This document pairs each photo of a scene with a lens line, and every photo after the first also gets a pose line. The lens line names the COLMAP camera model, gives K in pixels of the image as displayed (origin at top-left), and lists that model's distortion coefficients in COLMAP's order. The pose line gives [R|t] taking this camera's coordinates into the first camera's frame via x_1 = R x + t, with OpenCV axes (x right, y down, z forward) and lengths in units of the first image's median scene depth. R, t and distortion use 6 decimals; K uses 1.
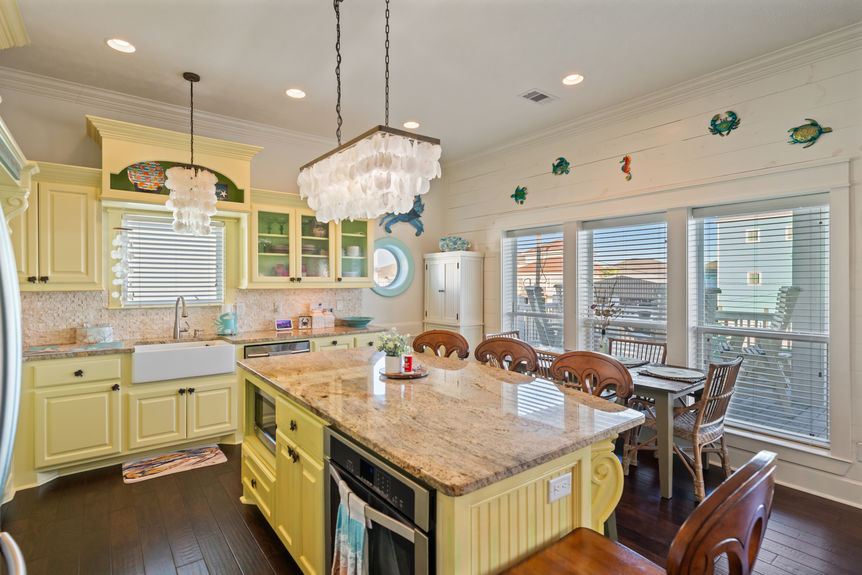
lens RADIAL K [[423.3, 0, 426.5], [0, 423.3, 283.6], [0, 0, 1]] dist [0.001023, 0.000114]
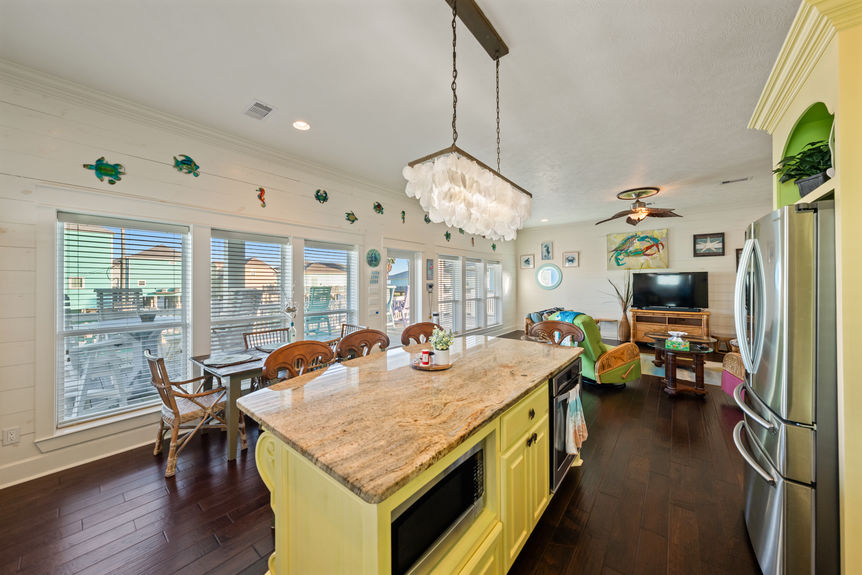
lens RADIAL K [[300.7, 0, 425.2], [0, 300.7, 282.4], [0, 0, 1]] dist [-0.001842, 0.000211]
pose [[-0.213889, 0.006782, 0.976834, -0.446818], [0.010936, 0.999930, -0.004548, -0.004557], [-0.976797, 0.009709, -0.213949, 0.613520]]
